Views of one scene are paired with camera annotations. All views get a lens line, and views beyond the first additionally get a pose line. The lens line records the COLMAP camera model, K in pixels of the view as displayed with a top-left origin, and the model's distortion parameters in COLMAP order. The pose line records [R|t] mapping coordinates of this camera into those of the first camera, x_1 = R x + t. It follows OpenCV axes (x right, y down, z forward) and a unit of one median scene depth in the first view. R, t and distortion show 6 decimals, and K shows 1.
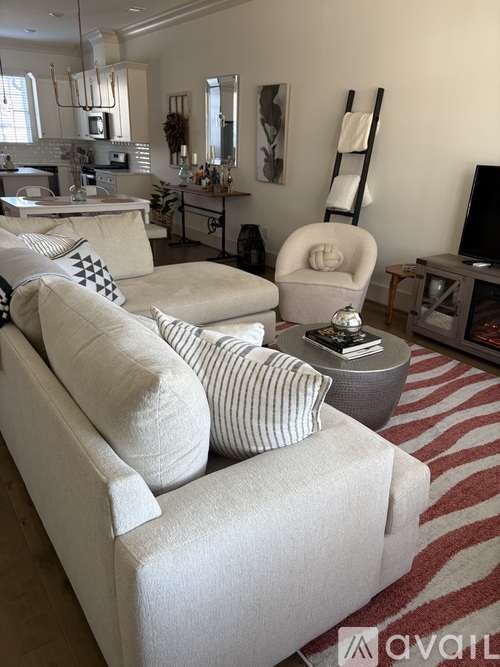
lens RADIAL K [[503.6, 0, 250.0], [0, 503.6, 333.5], [0, 0, 1]] dist [0.037167, -0.041170]
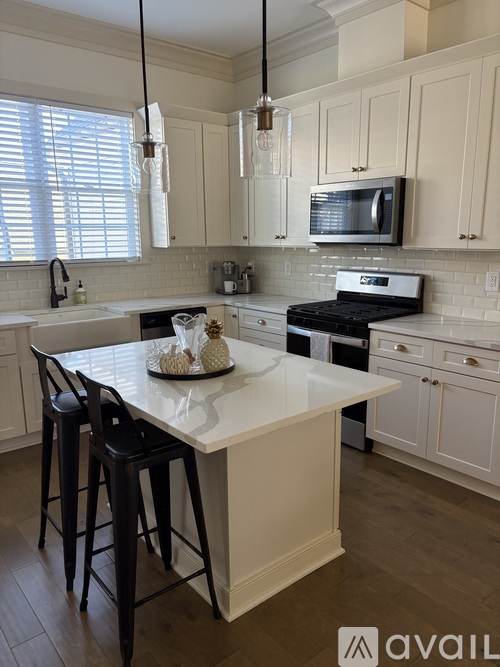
lens RADIAL K [[503.6, 0, 250.0], [0, 503.6, 333.5], [0, 0, 1]] dist [0.037167, -0.041170]
pose [[0.996466, -0.052047, 0.065932, -0.637645], [0.062117, 0.984952, -0.161282, -0.400897], [-0.056545, 0.164808, 0.984704, 0.979097]]
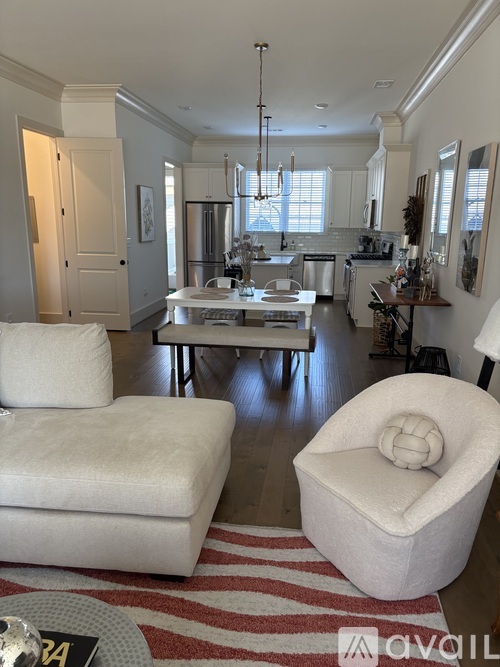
lens RADIAL K [[503.6, 0, 250.0], [0, 503.6, 333.5], [0, 0, 1]] dist [0.037167, -0.041170]
pose [[0.734309, 0.127443, -0.666745, 0.277125], [-0.229986, 0.970835, -0.067723, -0.140194], [0.638668, 0.203072, 0.742203, 0.359155]]
